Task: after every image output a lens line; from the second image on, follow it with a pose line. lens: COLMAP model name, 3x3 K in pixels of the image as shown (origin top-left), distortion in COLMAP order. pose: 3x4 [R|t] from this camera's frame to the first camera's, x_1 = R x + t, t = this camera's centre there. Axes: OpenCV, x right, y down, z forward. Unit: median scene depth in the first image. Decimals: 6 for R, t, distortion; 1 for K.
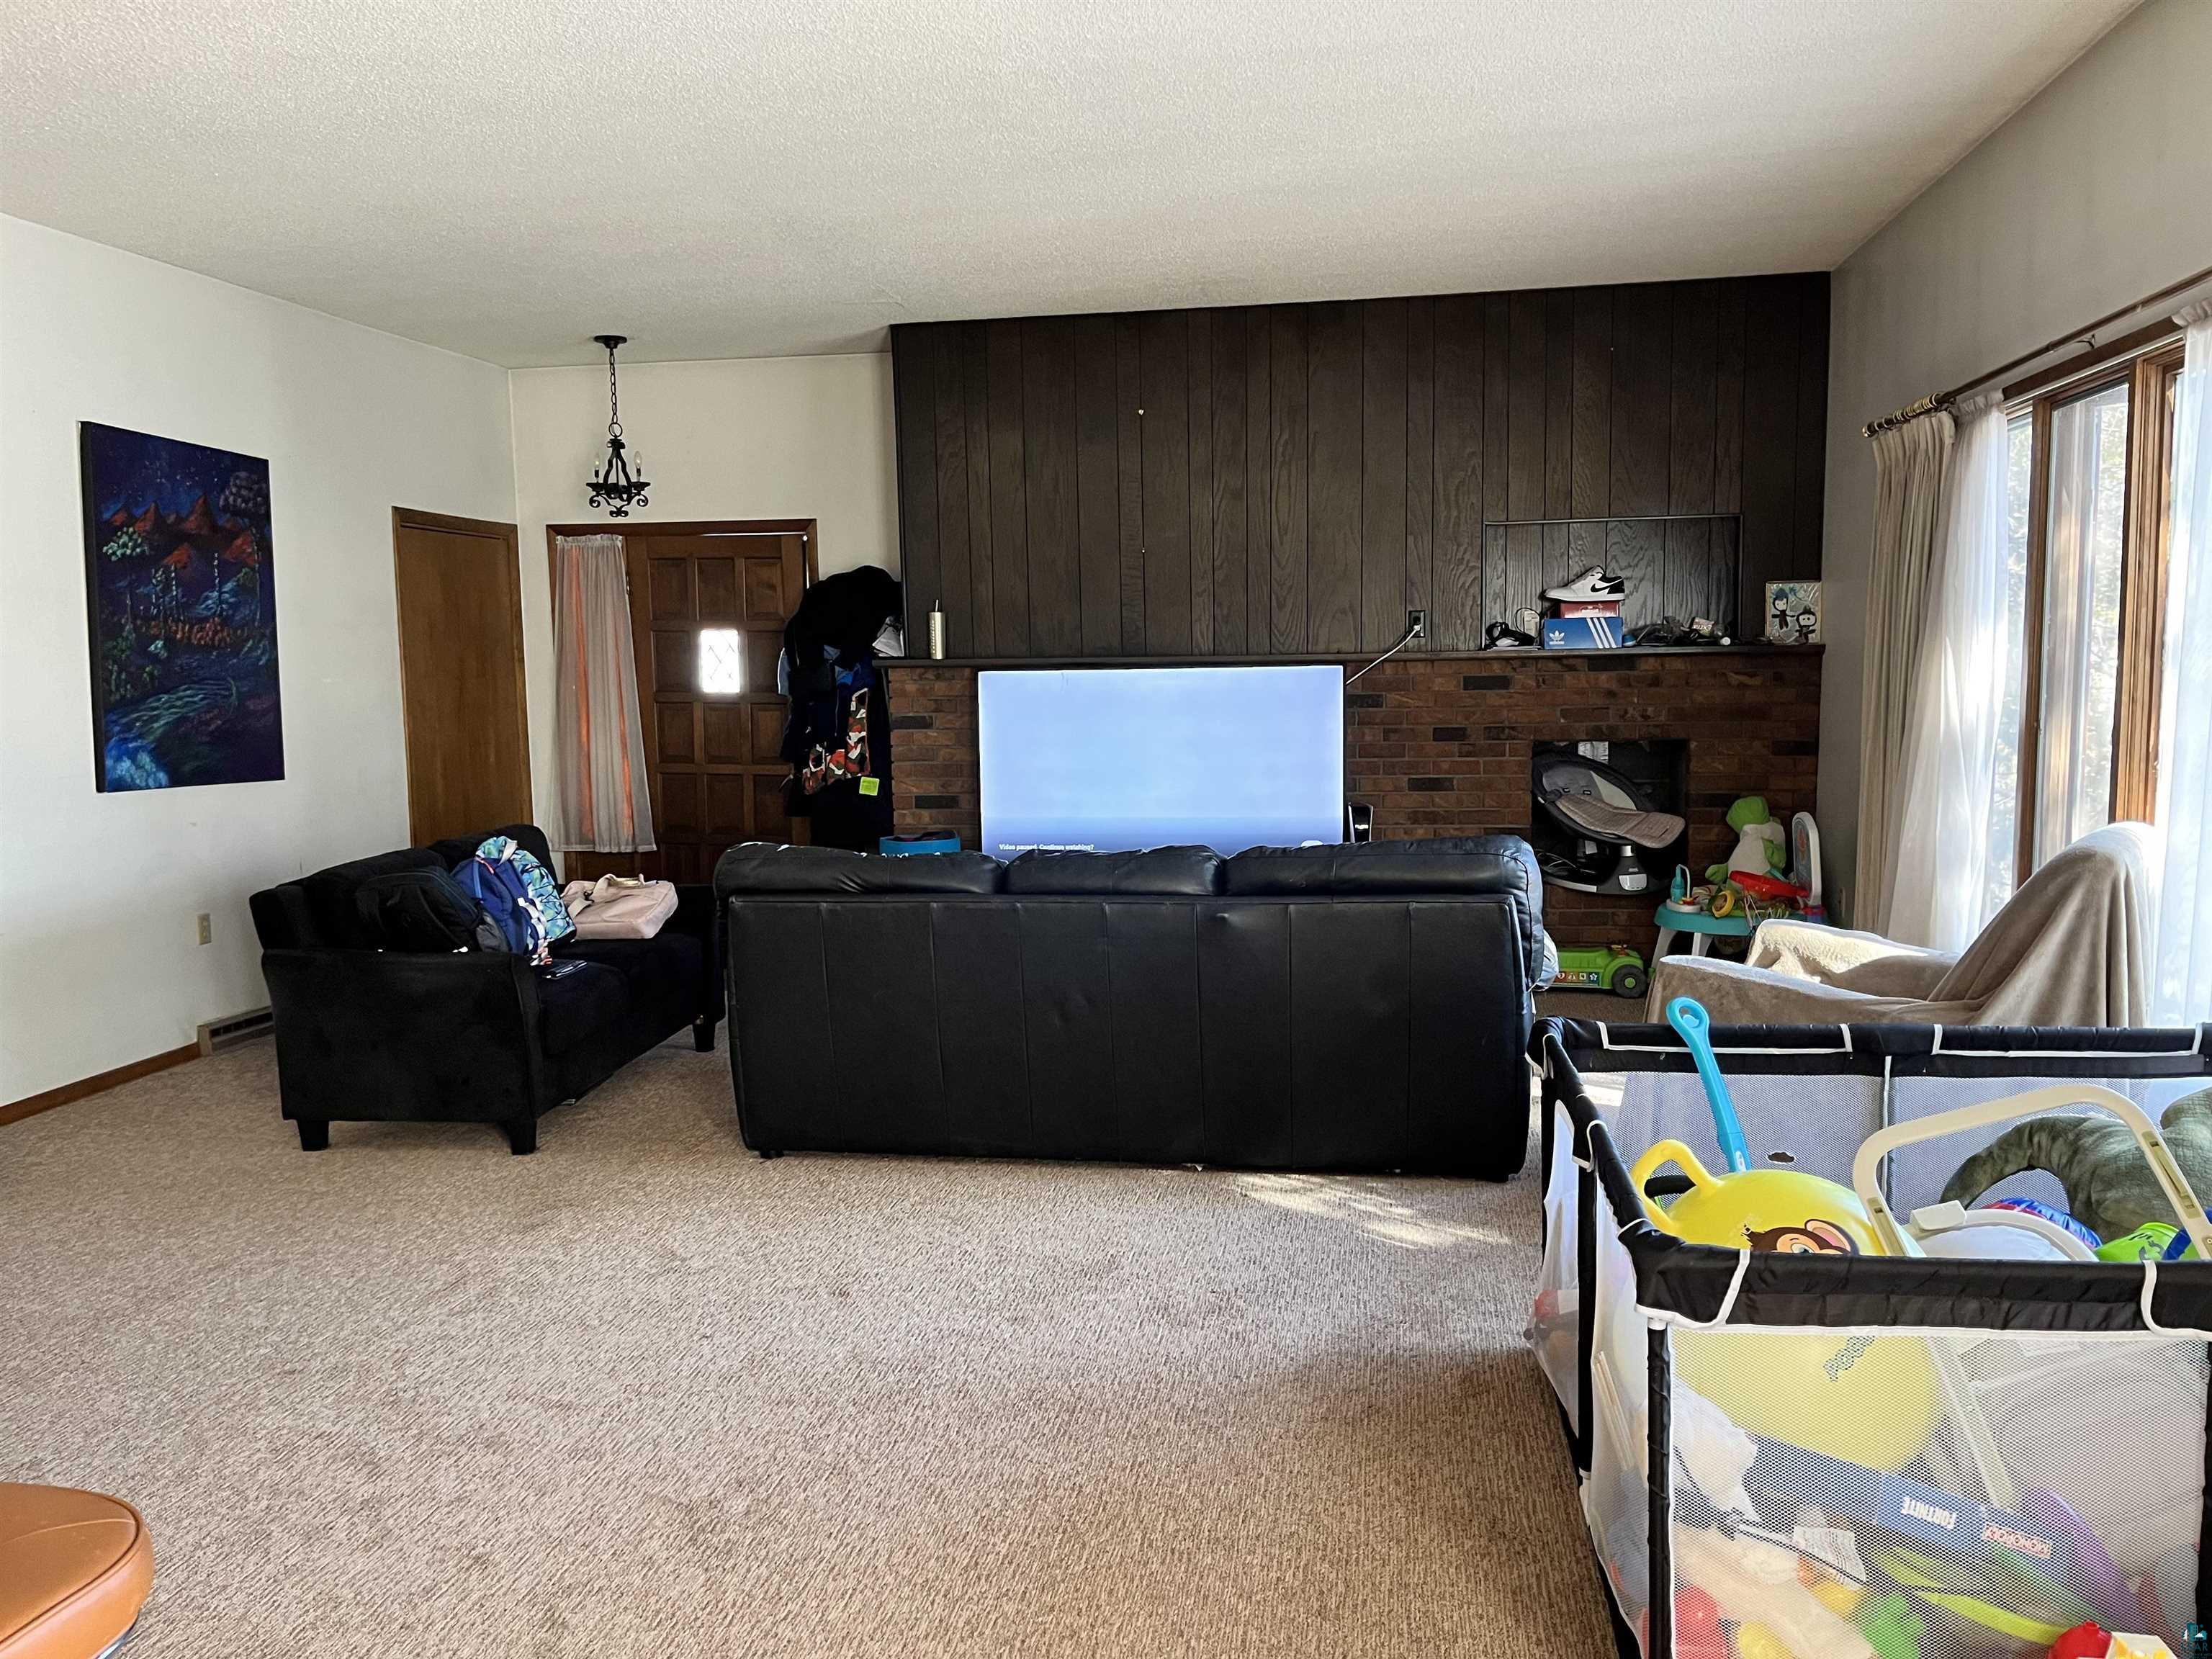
lens RADIAL K [[1714.4, 0, 1106.0], [0, 1714.4, 829.5], [0, 0, 1]] dist [0.094833, -0.111524]
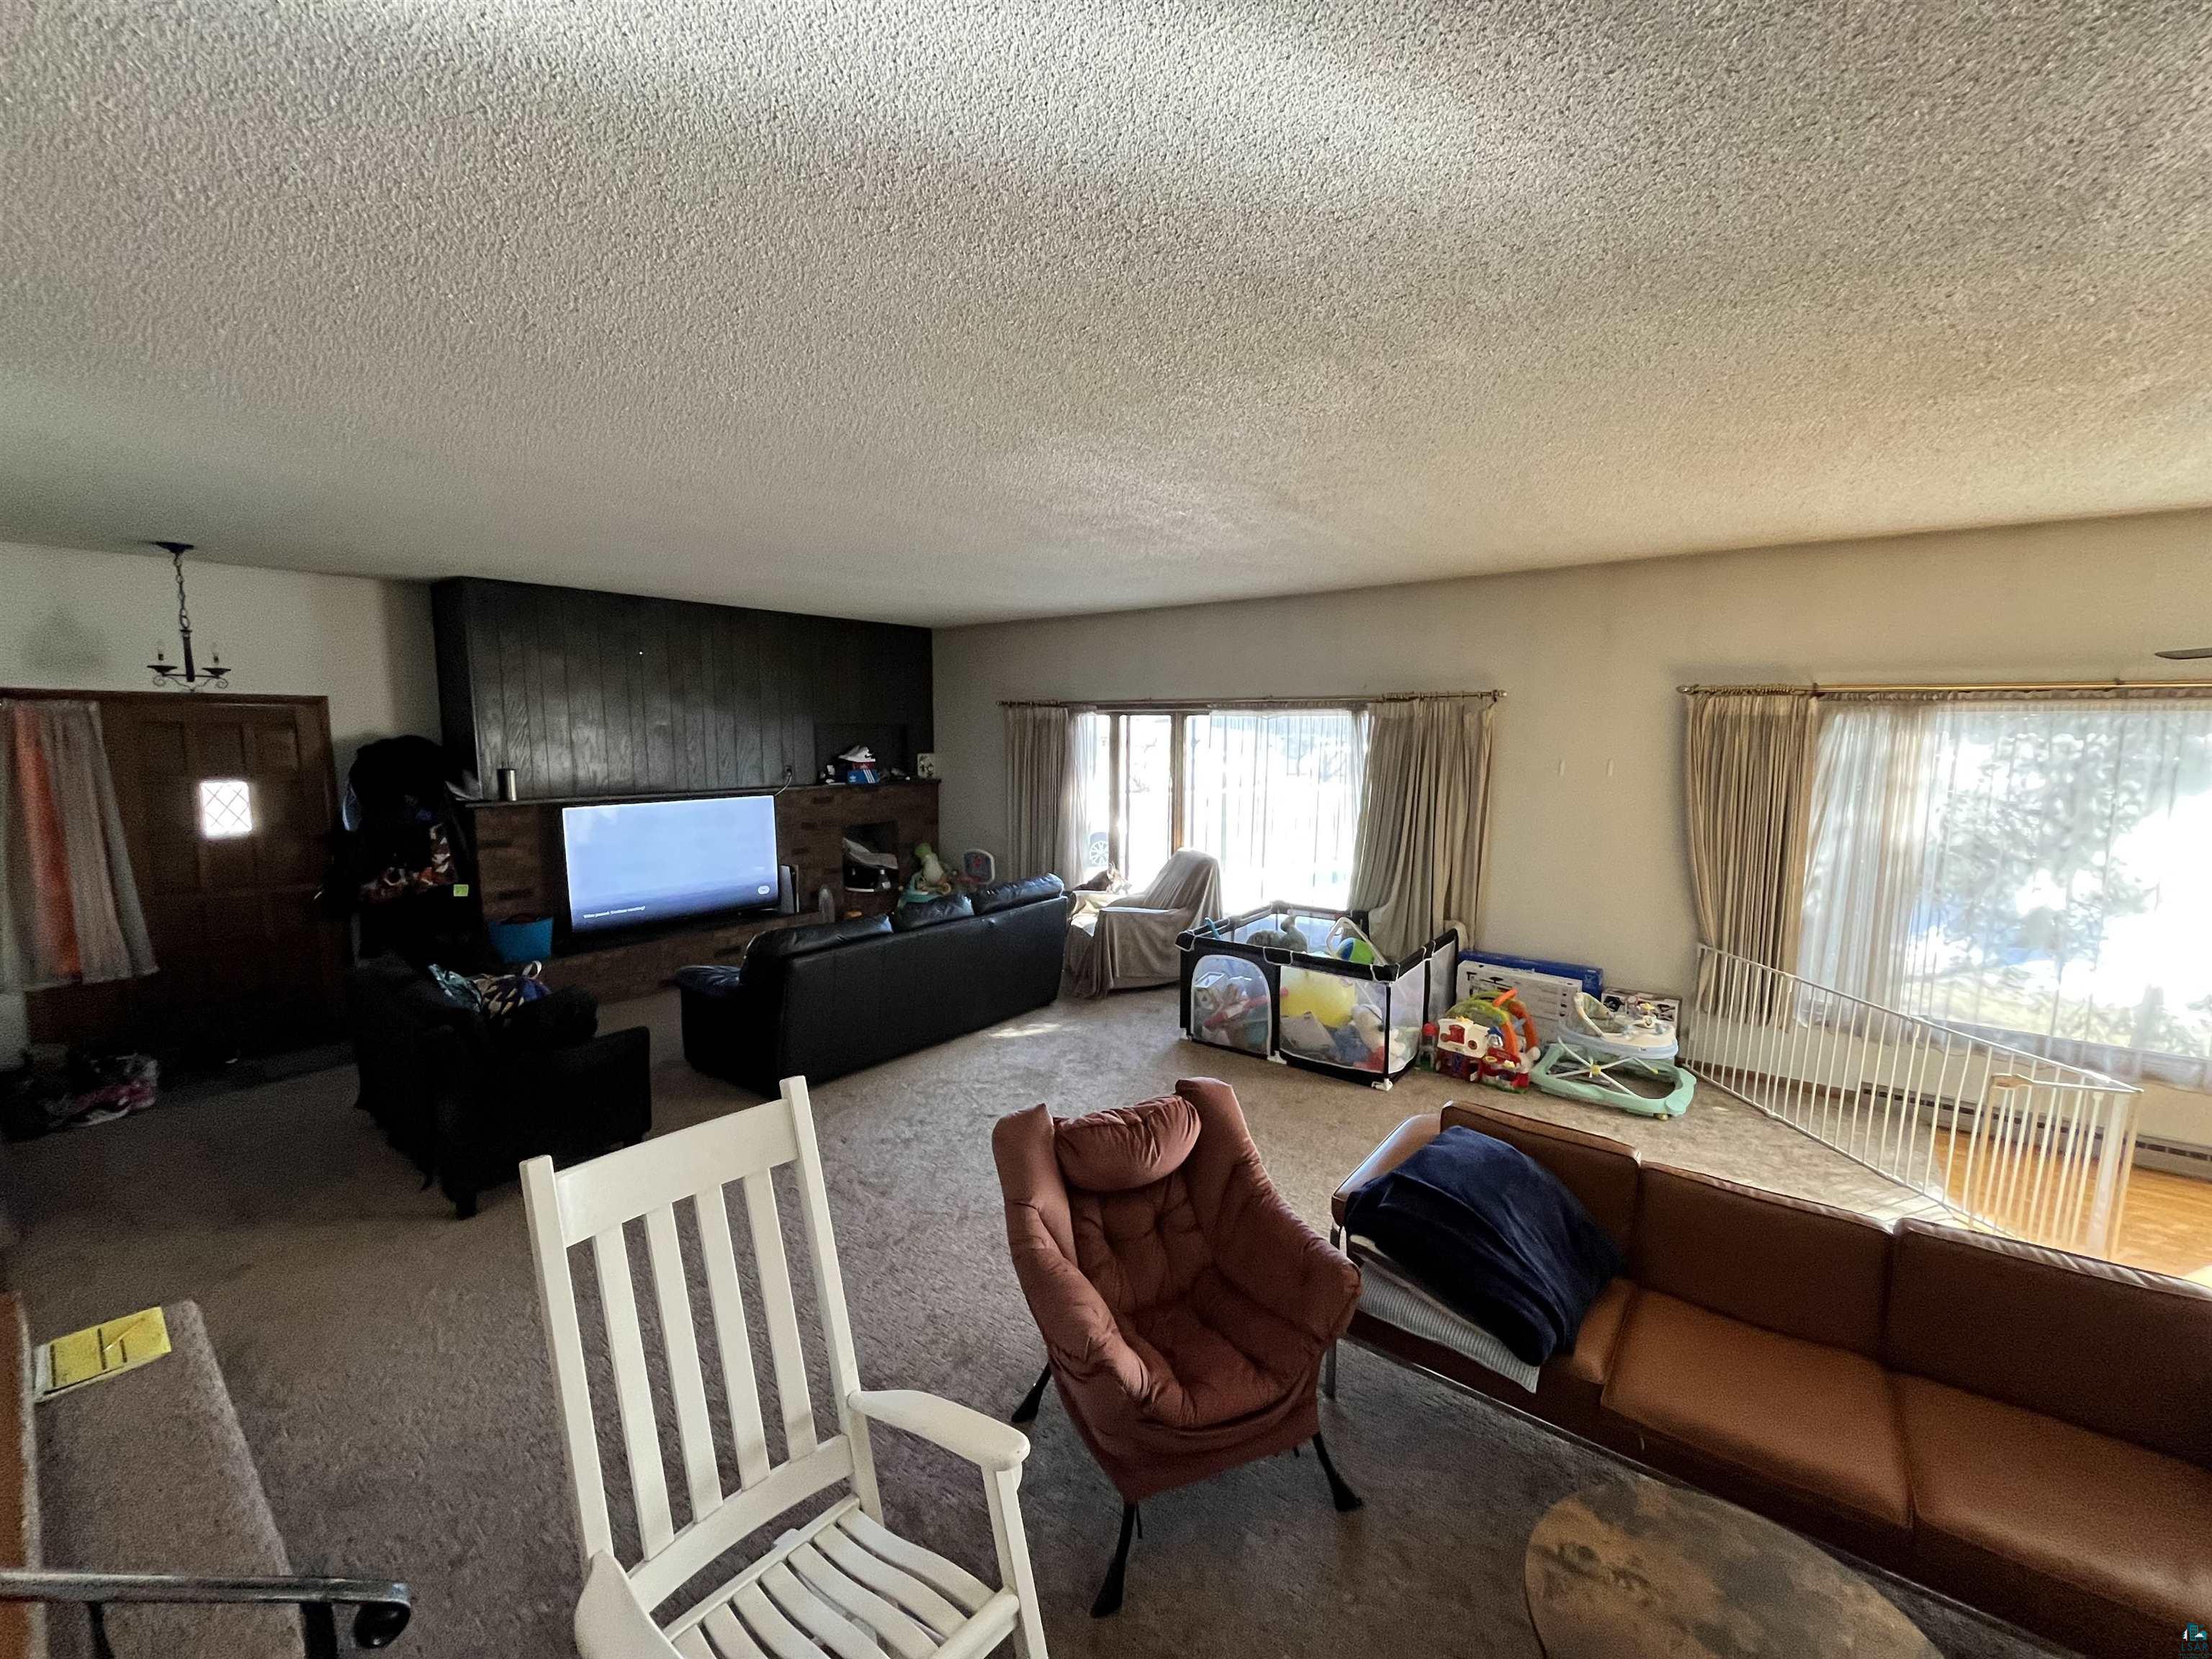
lens RADIAL K [[890.6, 0, 1105.6], [0, 890.6, 839.2], [0, 0, 1]] dist [-0.000337, -0.000378]
pose [[0.488420, -0.089381, 0.868019, -0.519705], [0.078619, 0.995202, 0.058239, -0.069349], [-0.869060, 0.039798, 0.493103, 0.159100]]
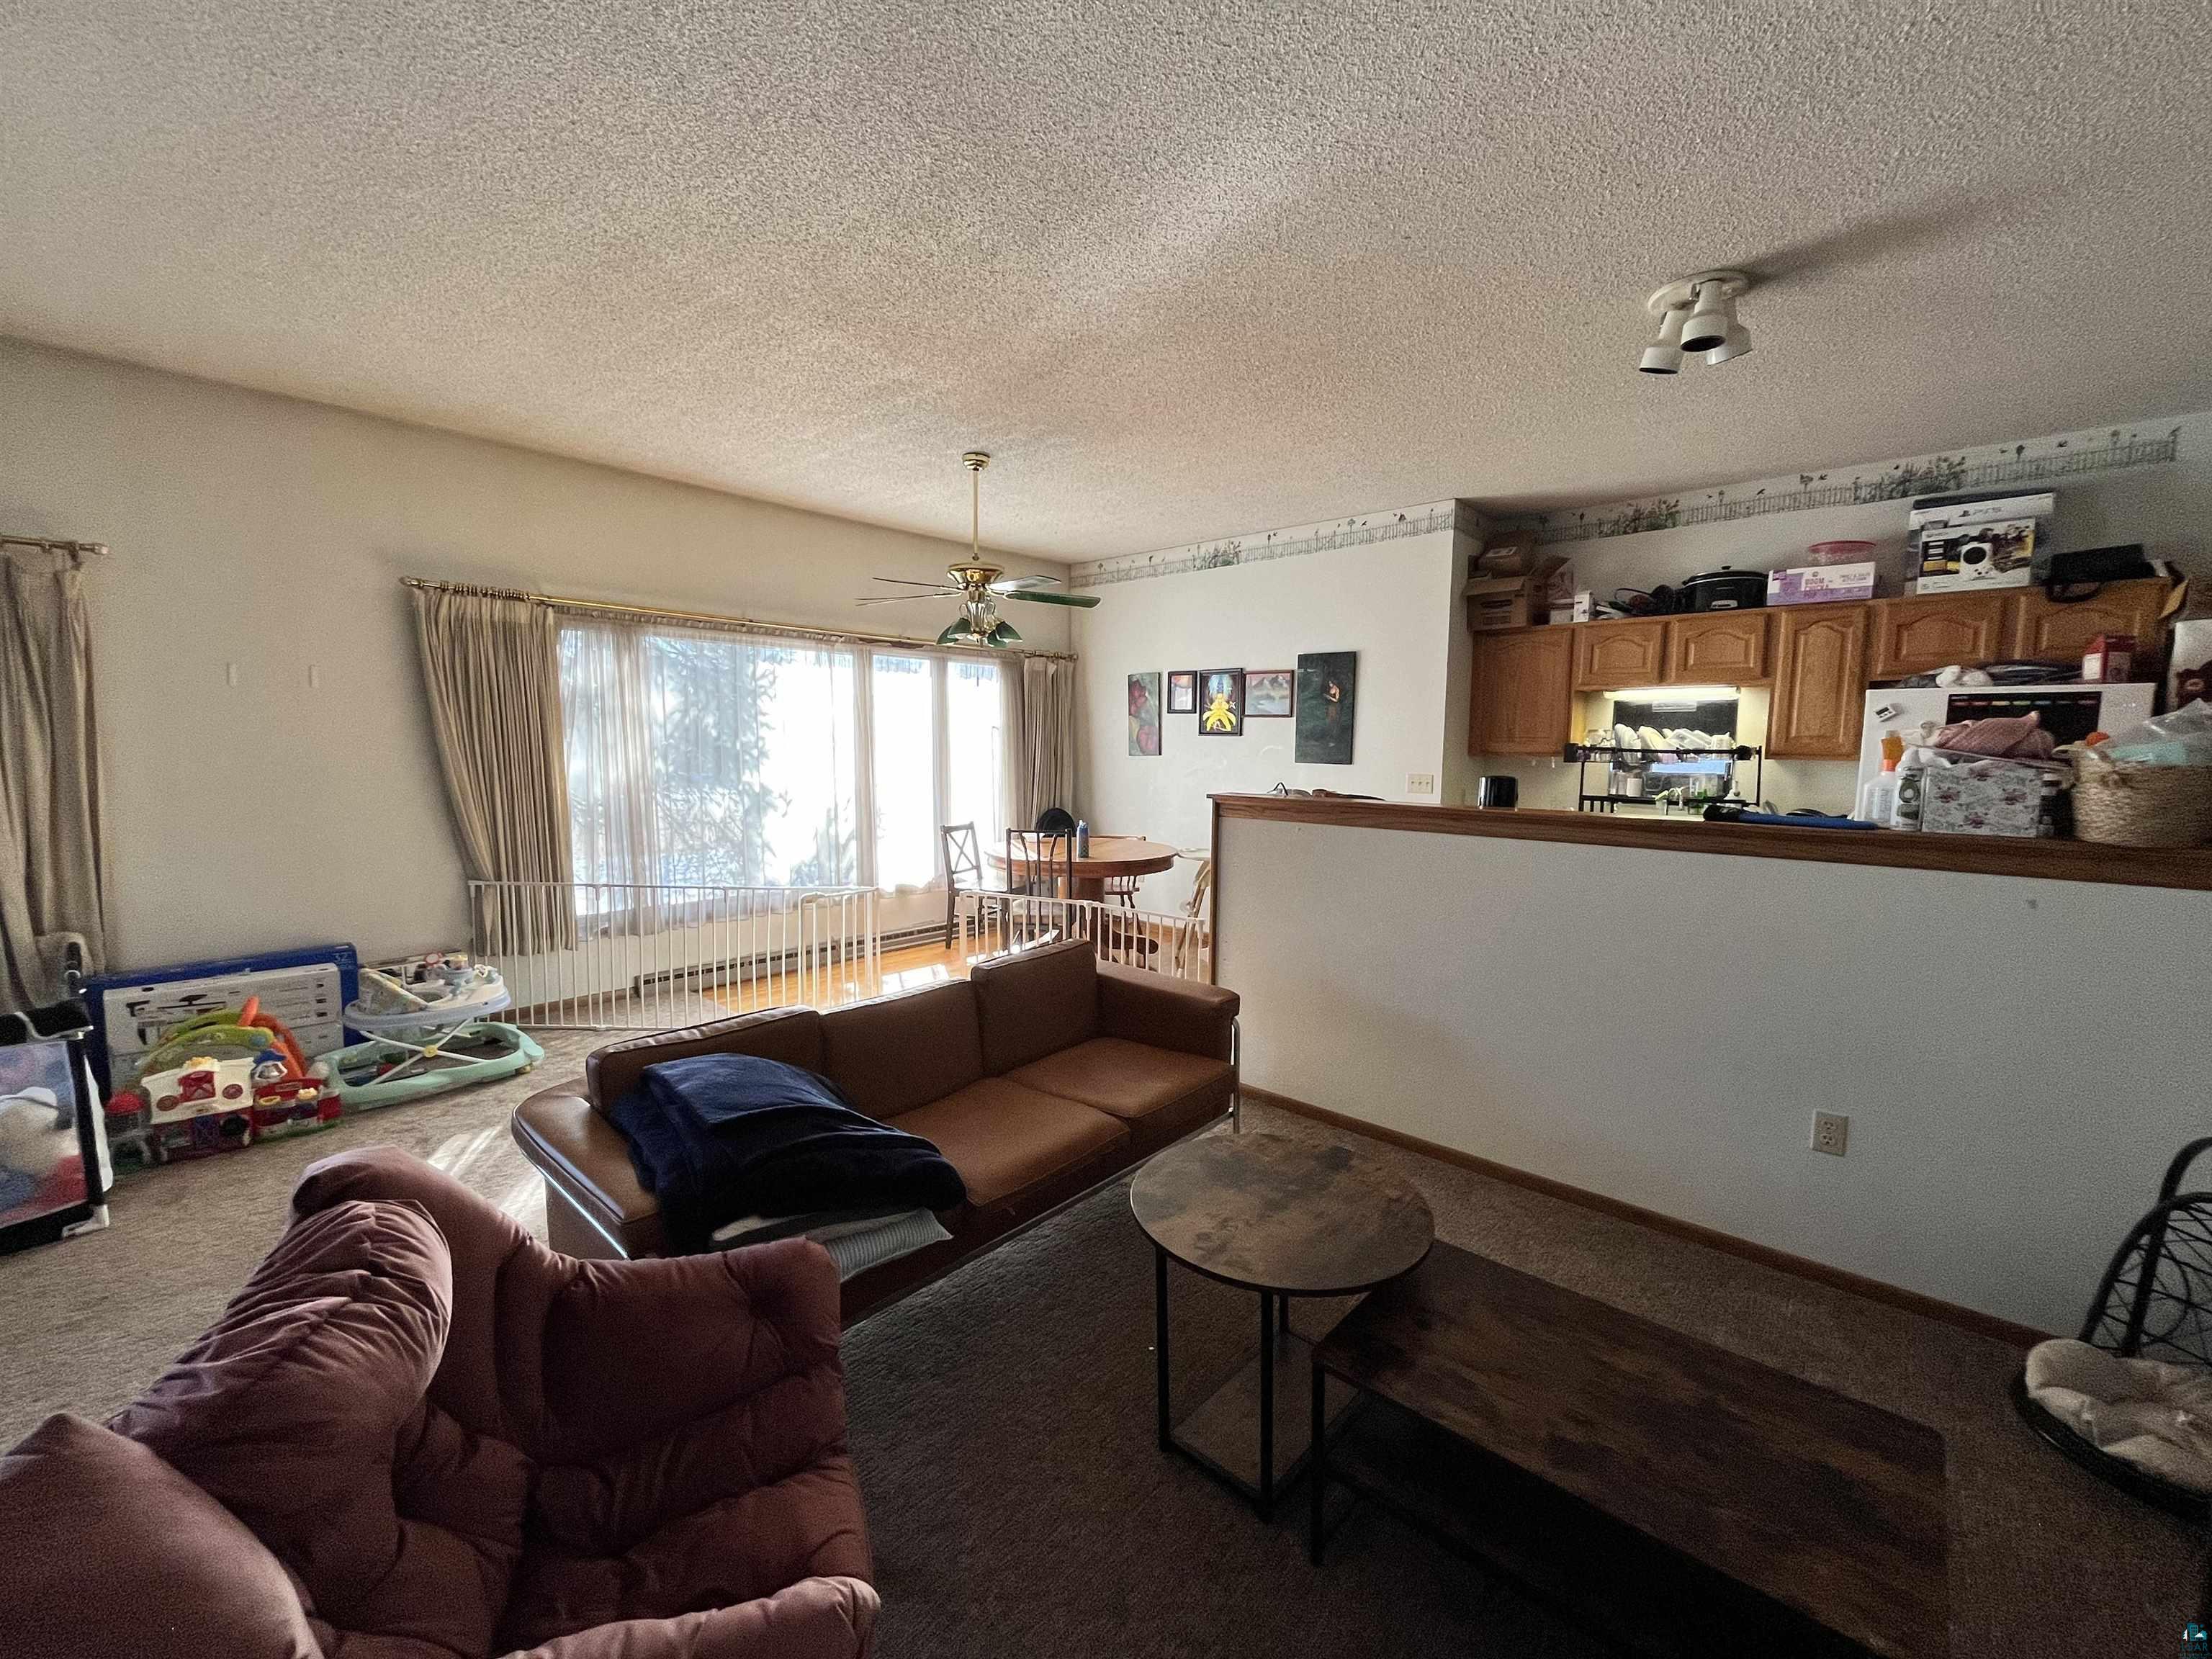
lens RADIAL K [[890.6, 0, 1105.6], [0, 890.6, 839.2], [0, 0, 1]] dist [-0.000337, -0.000378]
pose [[-0.839040, -0.047699, 0.541974, -0.403228], [0.063232, 0.980850, 0.184215, -0.028713], [-0.540382, 0.188834, -0.819956, 0.342954]]
